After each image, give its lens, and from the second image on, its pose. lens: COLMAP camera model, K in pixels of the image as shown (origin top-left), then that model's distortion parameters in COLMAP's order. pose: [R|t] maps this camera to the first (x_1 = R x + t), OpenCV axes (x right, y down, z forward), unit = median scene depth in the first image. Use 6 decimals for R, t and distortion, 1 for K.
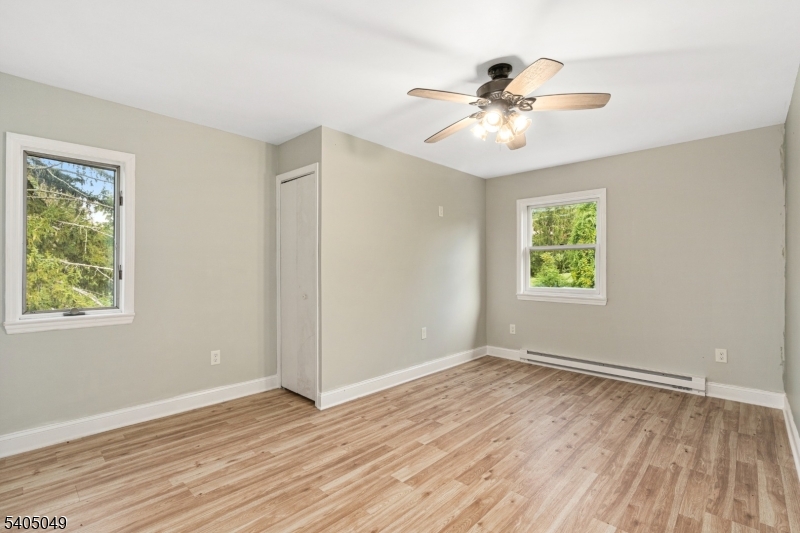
lens RADIAL K [[369.4, 0, 398.1], [0, 369.4, 268.6], [0, 0, 1]] dist [-0.004347, 0.000117]
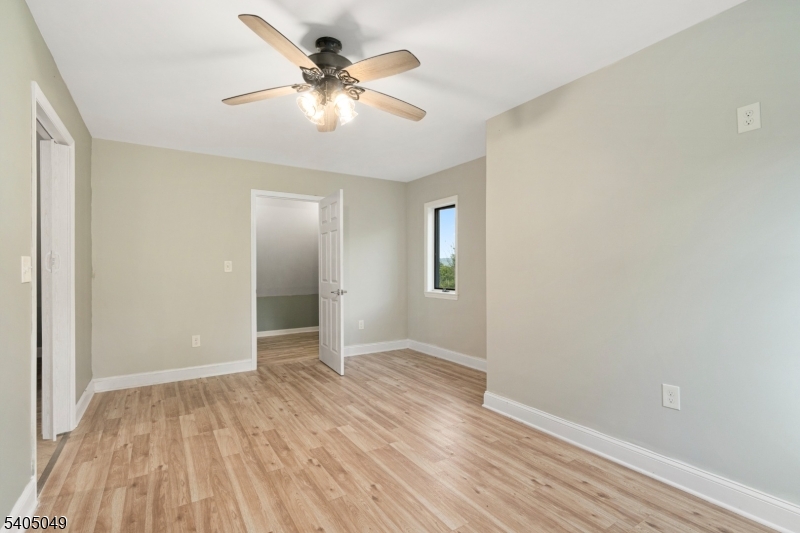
lens RADIAL K [[369.4, 0, 398.1], [0, 369.4, 268.6], [0, 0, 1]] dist [-0.004347, 0.000117]
pose [[-0.233668, -0.002597, -0.972313, 1.065534], [0.003725, 0.999987, -0.003566, 0.011980], [0.972309, -0.004455, -0.233656, 1.303559]]
